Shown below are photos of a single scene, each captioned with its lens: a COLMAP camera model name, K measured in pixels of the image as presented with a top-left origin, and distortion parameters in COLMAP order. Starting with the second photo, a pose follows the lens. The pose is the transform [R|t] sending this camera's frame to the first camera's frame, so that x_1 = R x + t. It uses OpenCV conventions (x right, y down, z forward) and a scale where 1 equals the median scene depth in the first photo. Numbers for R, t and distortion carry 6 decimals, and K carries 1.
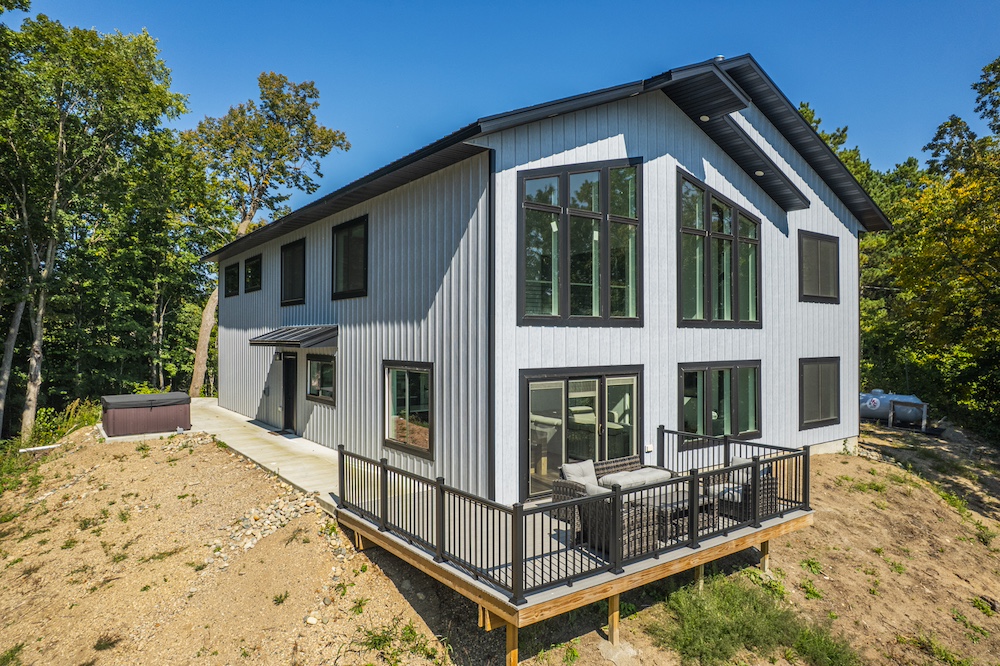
lens RADIAL K [[641.1, 0, 504.6], [0, 641.1, 331.5], [0, 0, 1]] dist [-0.090096, 0.081498]
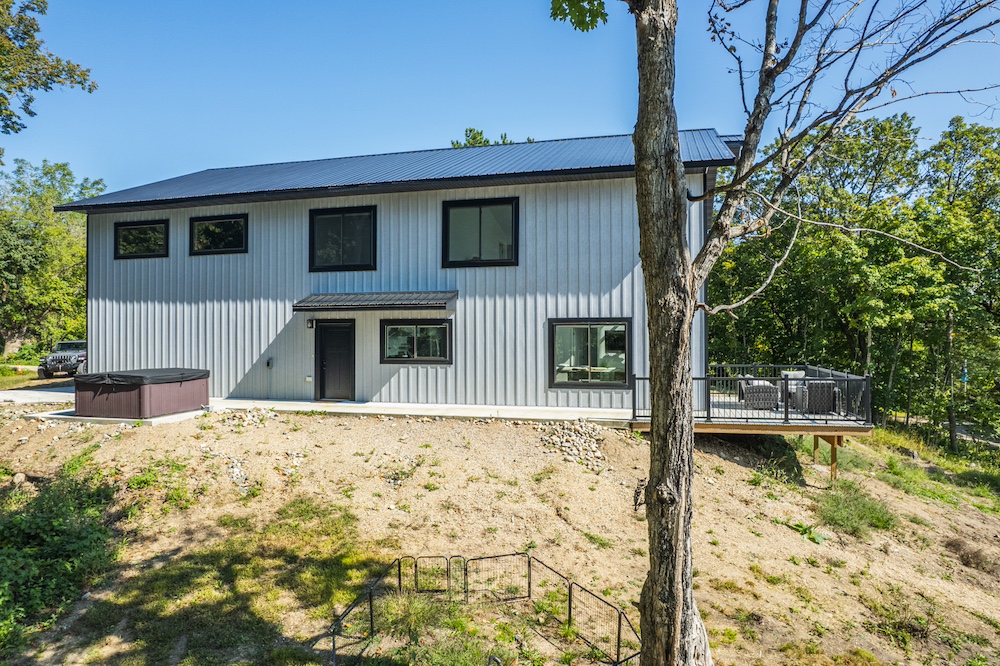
lens RADIAL K [[641.1, 0, 504.6], [0, 641.1, 331.5], [0, 0, 1]] dist [-0.090096, 0.081498]
pose [[0.783106, -0.001836, 0.621886, -0.873843], [-0.000811, 0.999992, 0.003974, 0.055835], [-0.621888, -0.003617, 0.783098, 0.076019]]
